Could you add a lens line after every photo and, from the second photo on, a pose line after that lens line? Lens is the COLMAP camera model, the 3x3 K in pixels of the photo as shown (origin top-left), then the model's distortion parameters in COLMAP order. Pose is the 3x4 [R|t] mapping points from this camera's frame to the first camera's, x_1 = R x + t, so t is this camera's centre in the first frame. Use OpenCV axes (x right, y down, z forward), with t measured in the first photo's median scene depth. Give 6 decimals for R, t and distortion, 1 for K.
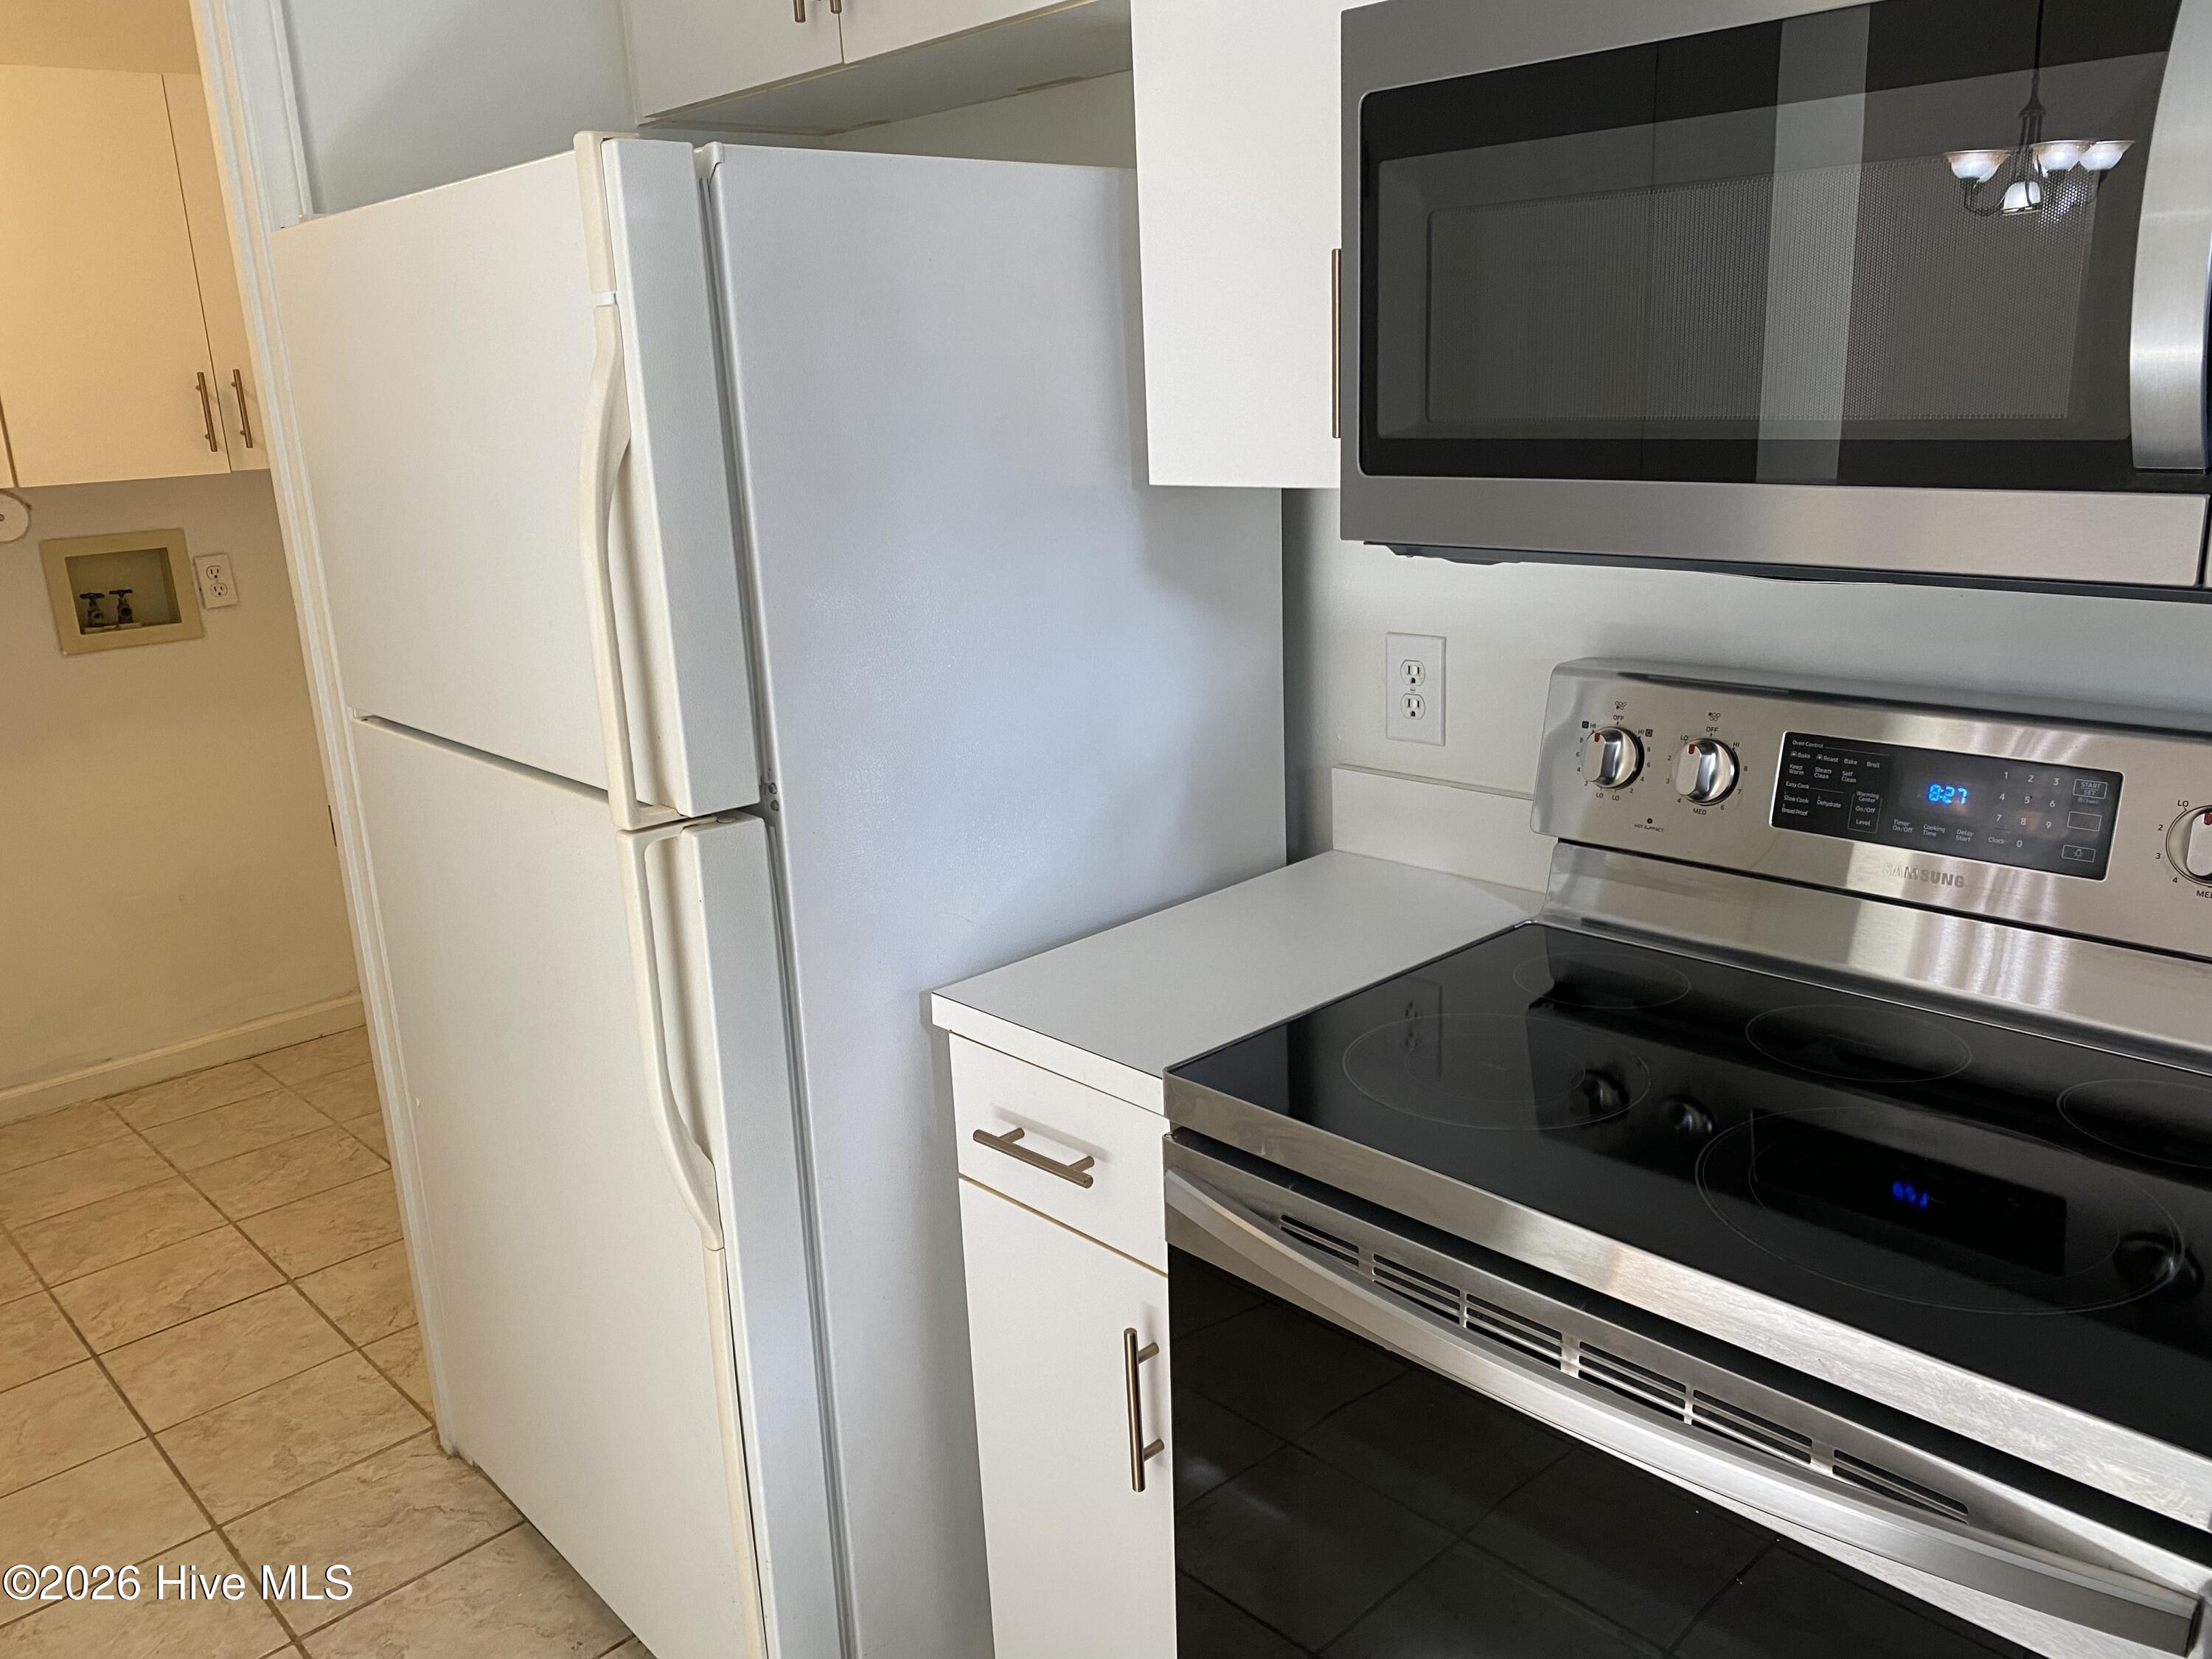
lens RADIAL K [[1699.4, 0, 1086.4], [0, 1699.4, 833.9], [0, 0, 1]] dist [0.060491, -0.056569]
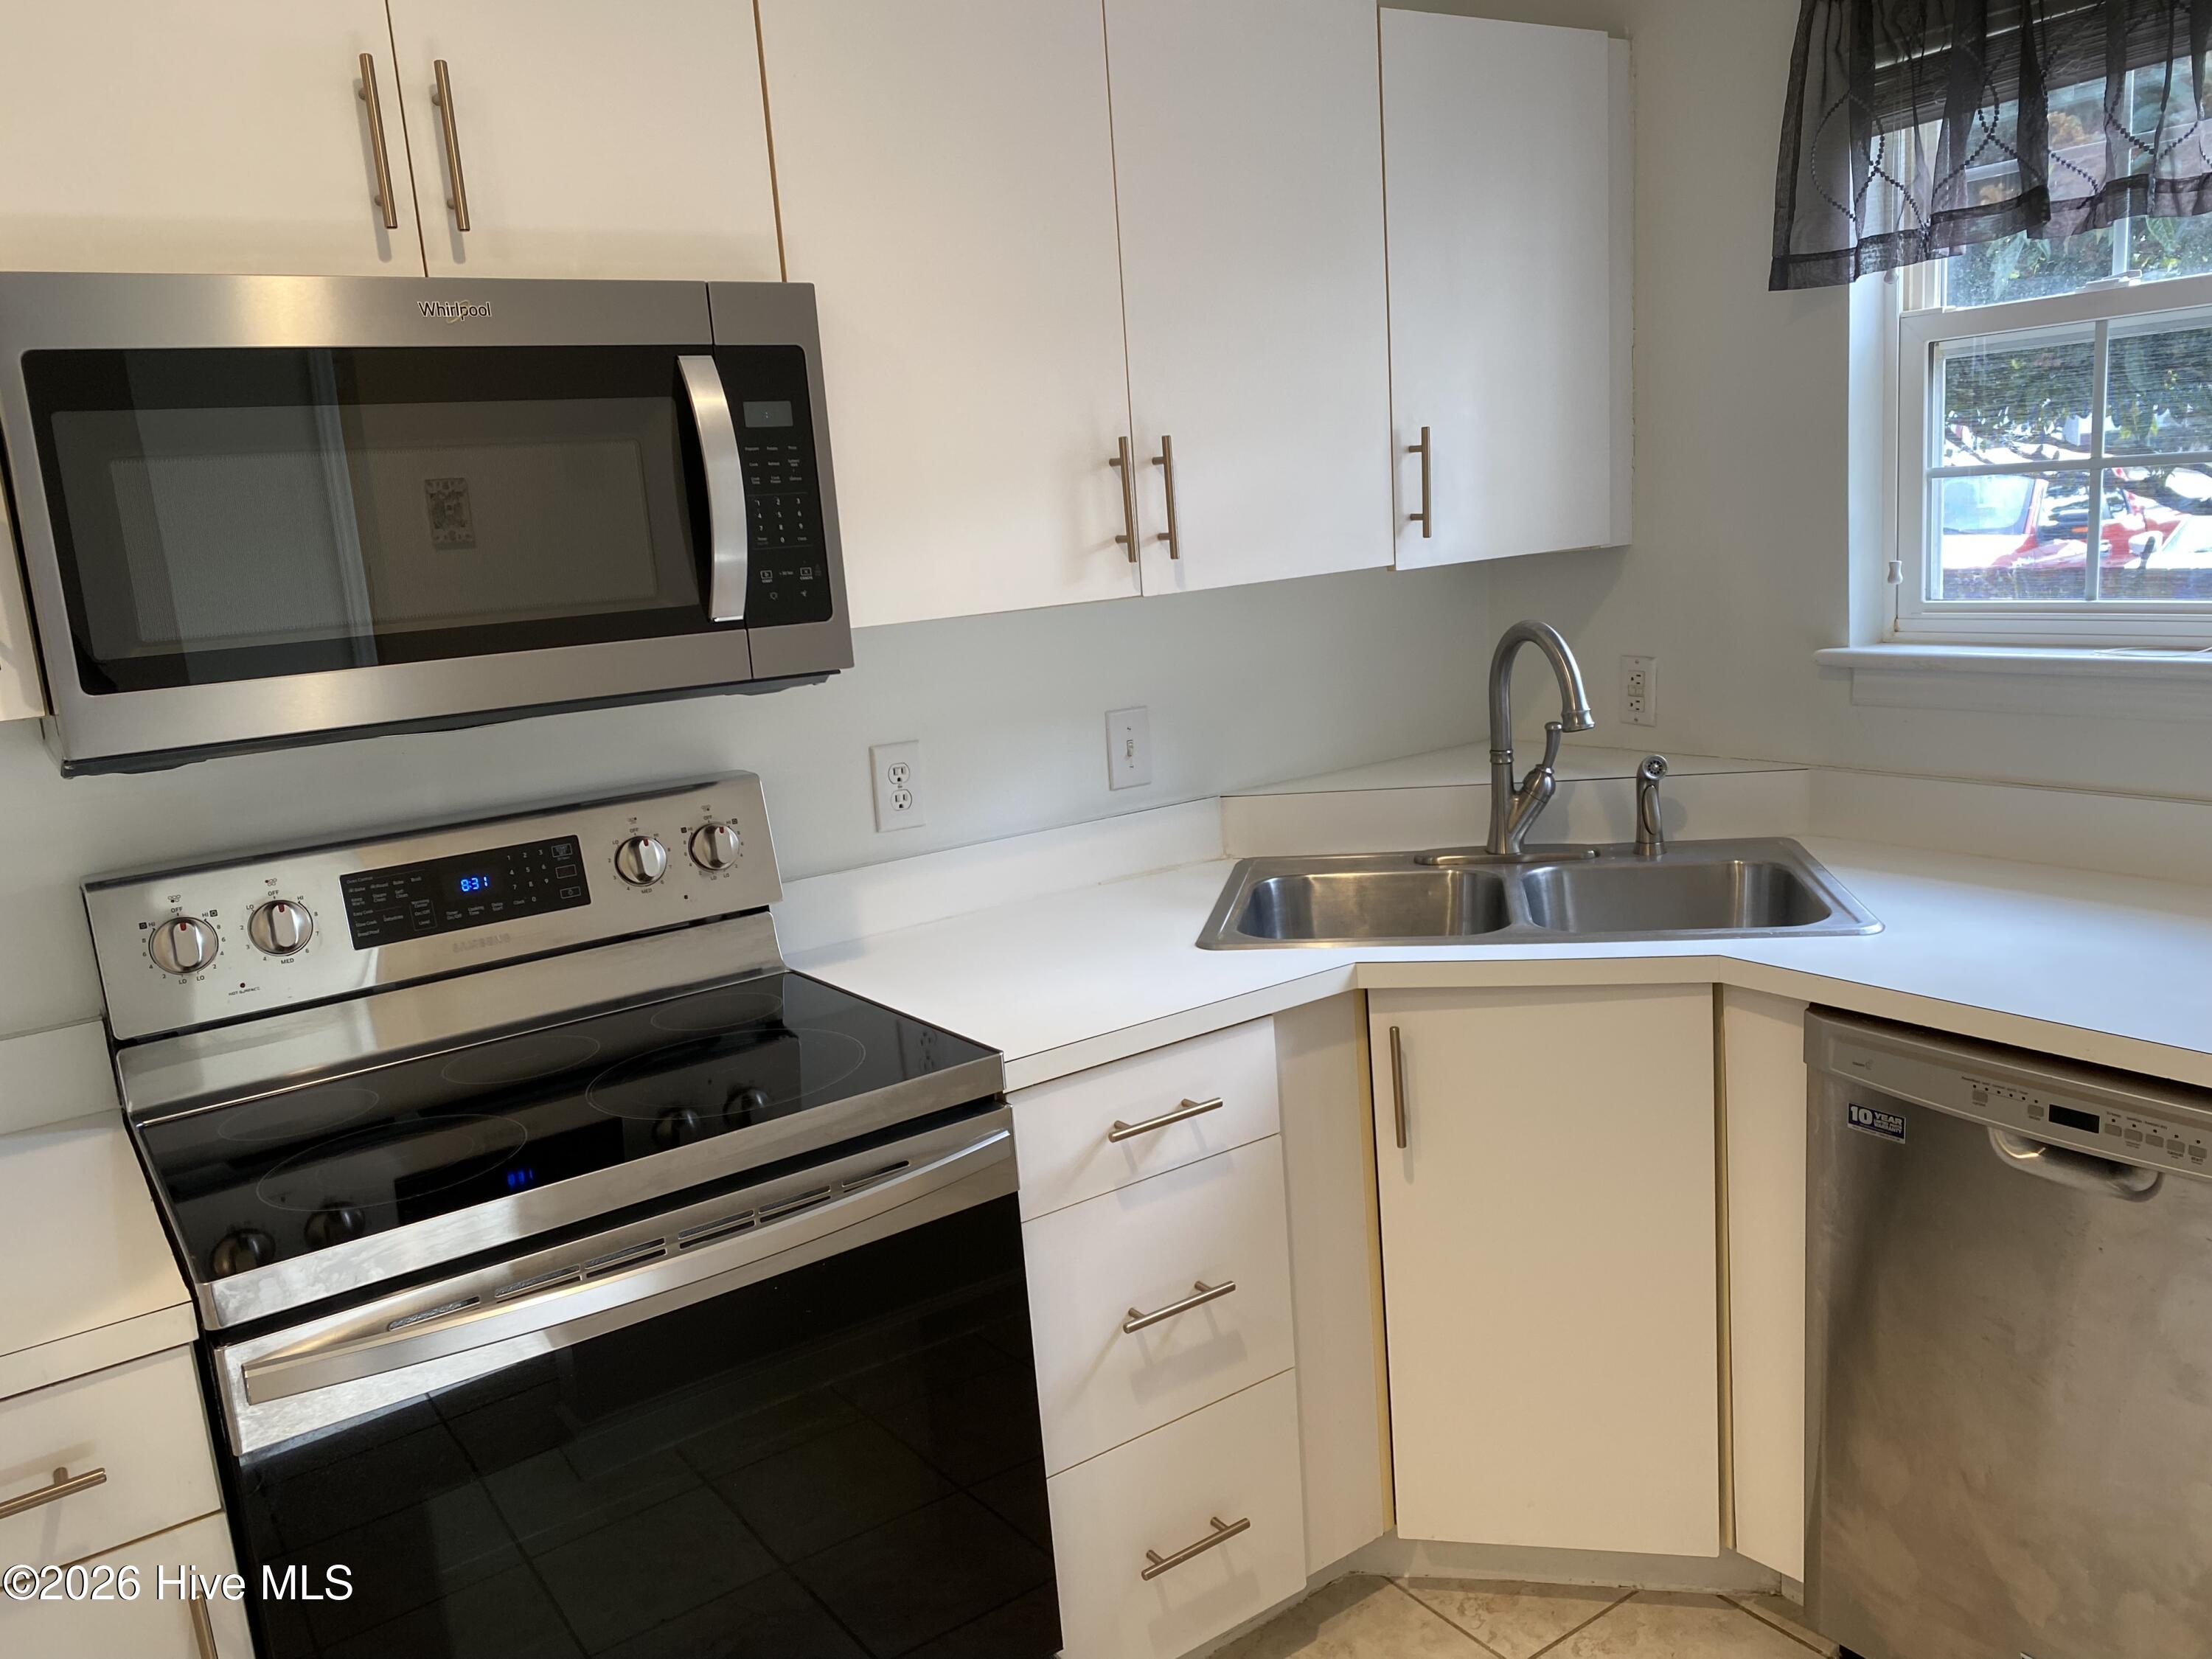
lens RADIAL K [[1699.4, 0, 1101.0], [0, 1699.4, 827.3], [0, 0, 1]] dist [0.060491, -0.056569]
pose [[0.143327, -0.150145, 0.978220, -1.536456], [0.329895, 0.939143, 0.095812, -0.060723], [-0.933074, 0.308977, 0.184137, 0.484777]]
